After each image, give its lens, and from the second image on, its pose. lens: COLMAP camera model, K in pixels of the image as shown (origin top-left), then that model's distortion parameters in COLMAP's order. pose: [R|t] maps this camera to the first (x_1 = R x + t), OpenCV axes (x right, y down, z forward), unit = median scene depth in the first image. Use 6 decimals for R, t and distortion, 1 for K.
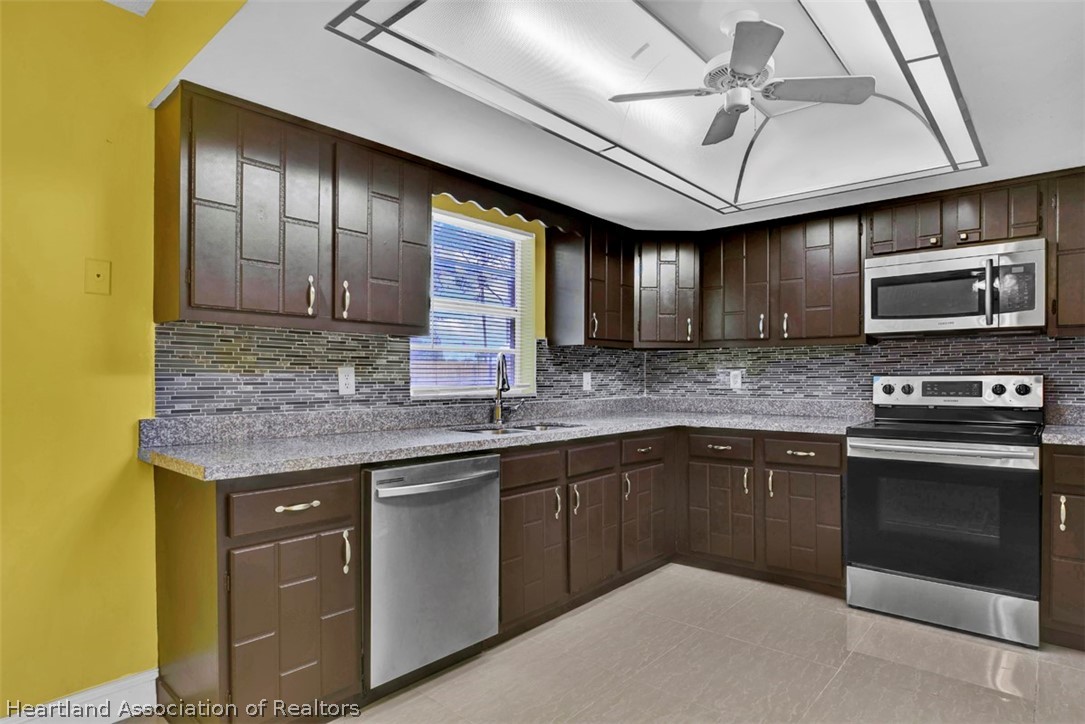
lens RADIAL K [[591.5, 0, 547.8], [0, 591.5, 384.4], [0, 0, 1]] dist [-0.024006, 0.001729]
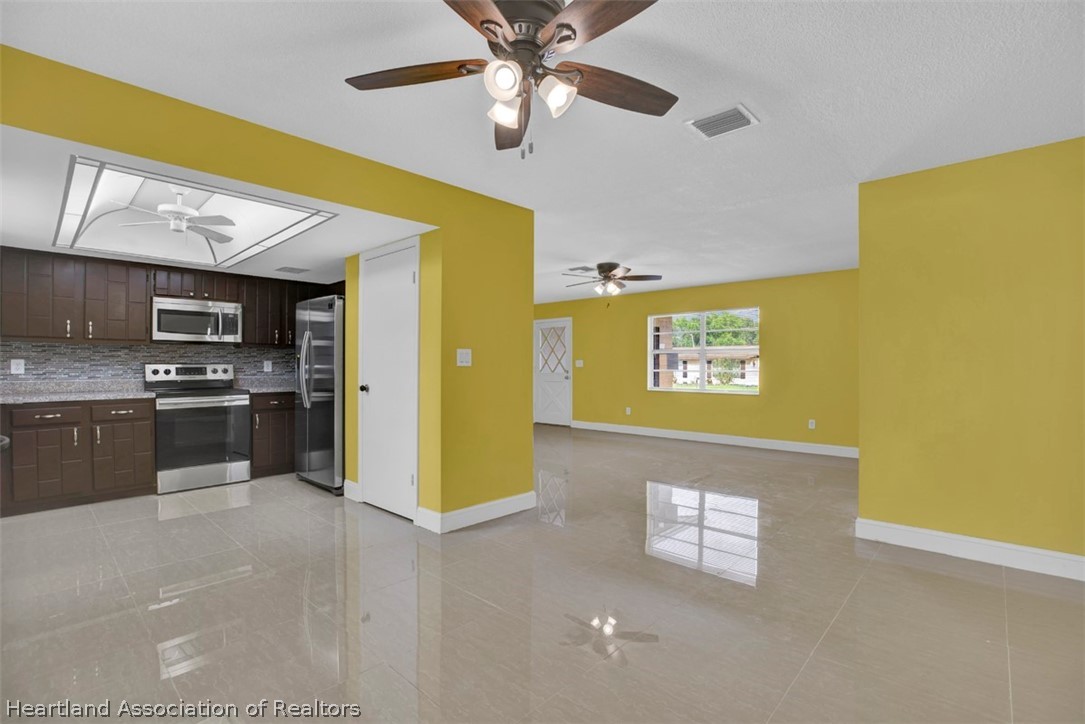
lens RADIAL K [[496.0, 0, 551.5], [0, 496.0, 365.6], [0, 0, 1]] dist [-0.052424, 0.016423]
pose [[0.015360, -0.000286, 0.999882, -0.877577], [0.012310, 0.999924, 0.000097, 0.004422], [-0.999806, 0.012307, 0.015363, -0.200795]]
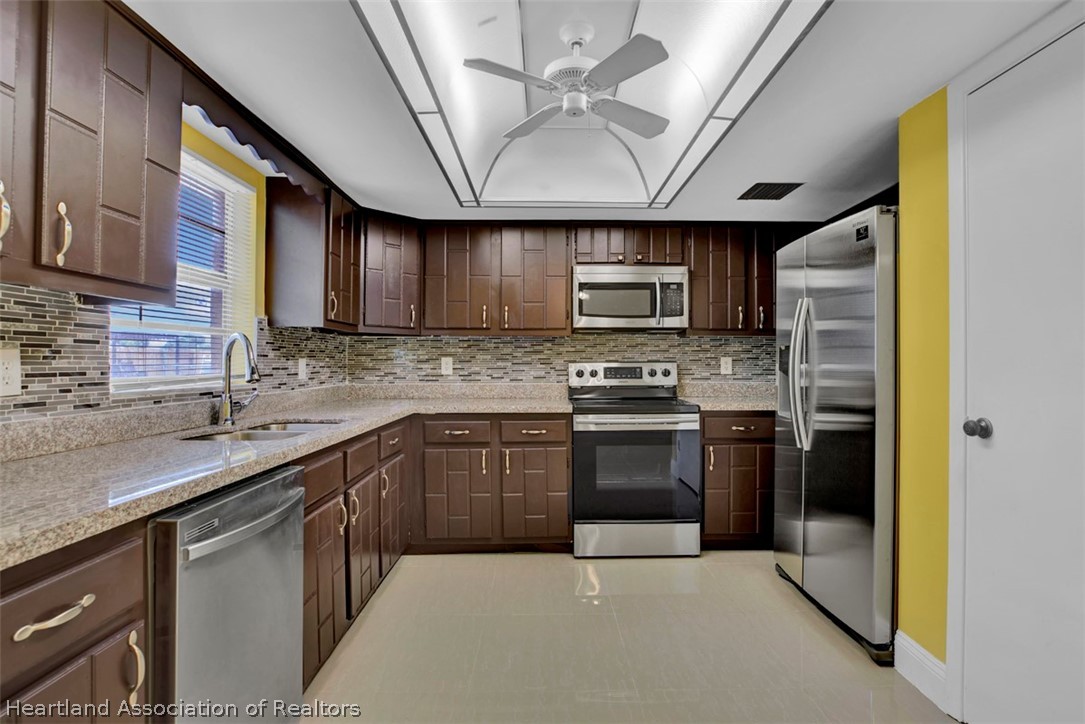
lens RADIAL K [[541.6, 0, 549.0], [0, 541.6, 359.4], [0, 0, 1]] dist [-0.027360, 0.000805]
pose [[0.745230, 0.003723, 0.666797, -0.241598], [0.008038, 0.999862, -0.014567, -0.005577], [-0.666759, 0.016216, 0.745097, 0.209329]]
